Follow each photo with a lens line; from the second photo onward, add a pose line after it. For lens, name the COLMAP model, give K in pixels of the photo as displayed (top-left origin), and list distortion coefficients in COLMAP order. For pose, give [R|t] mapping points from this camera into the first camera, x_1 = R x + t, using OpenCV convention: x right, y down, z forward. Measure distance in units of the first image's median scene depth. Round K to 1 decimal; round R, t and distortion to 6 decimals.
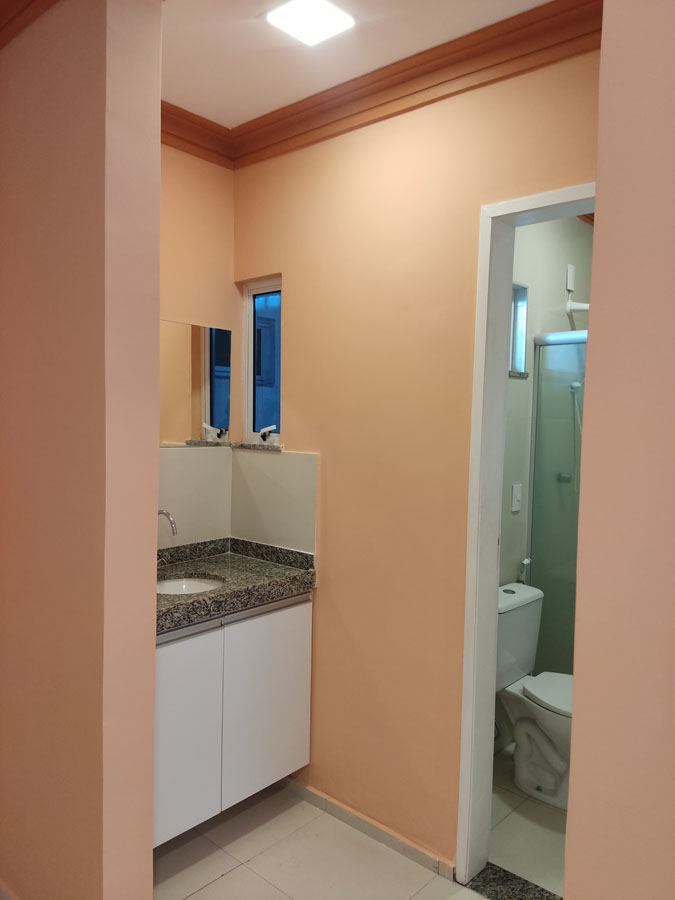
lens RADIAL K [[667.0, 0, 332.1], [0, 667.0, 451.4], [0, 0, 1]] dist [0.092150, -0.129119]
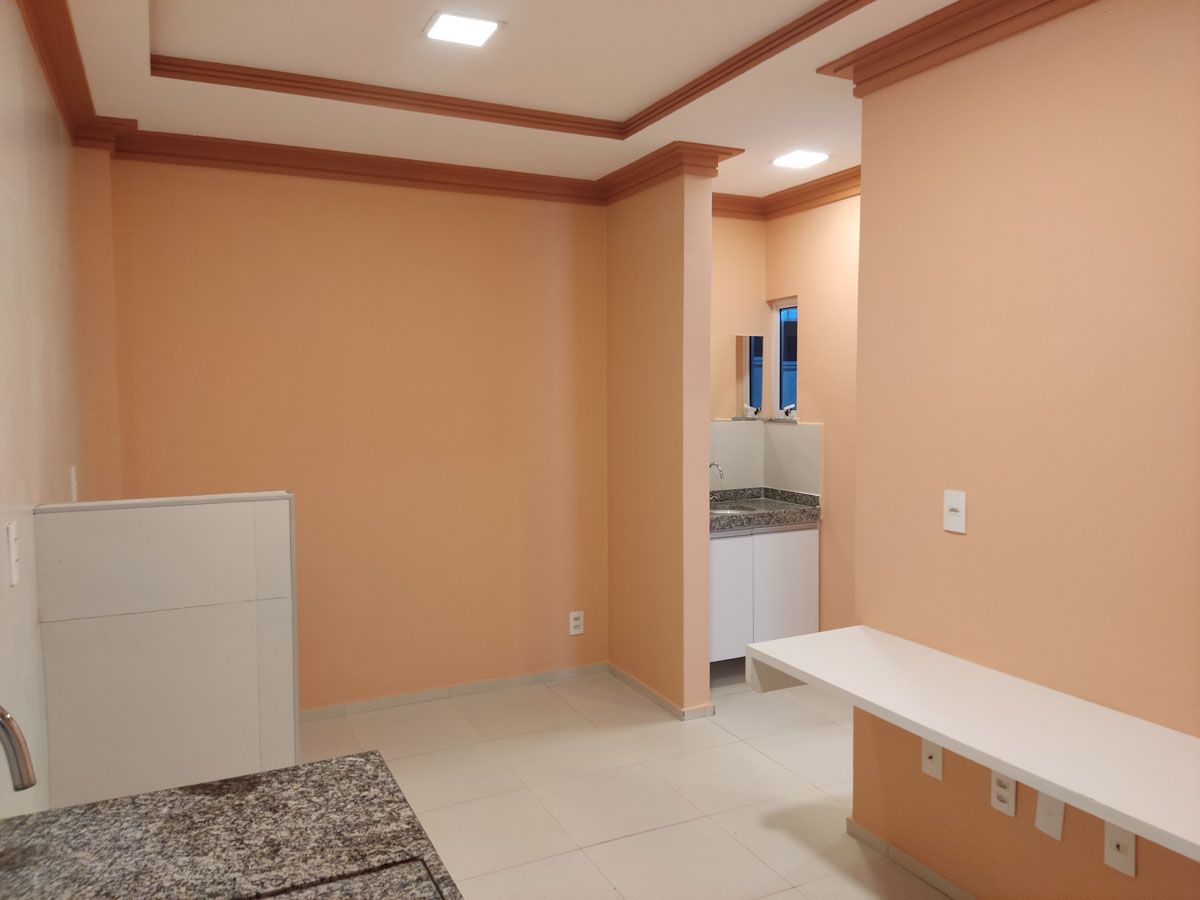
lens RADIAL K [[889.3, 0, 606.5], [0, 889.3, 452.3], [0, 0, 1]] dist [0.092150, -0.129119]
pose [[0.928532, -0.001022, -0.371252, 0.233029], [0.005592, 0.999921, 0.011234, 0.036084], [0.371211, -0.012507, 0.928464, -0.831978]]
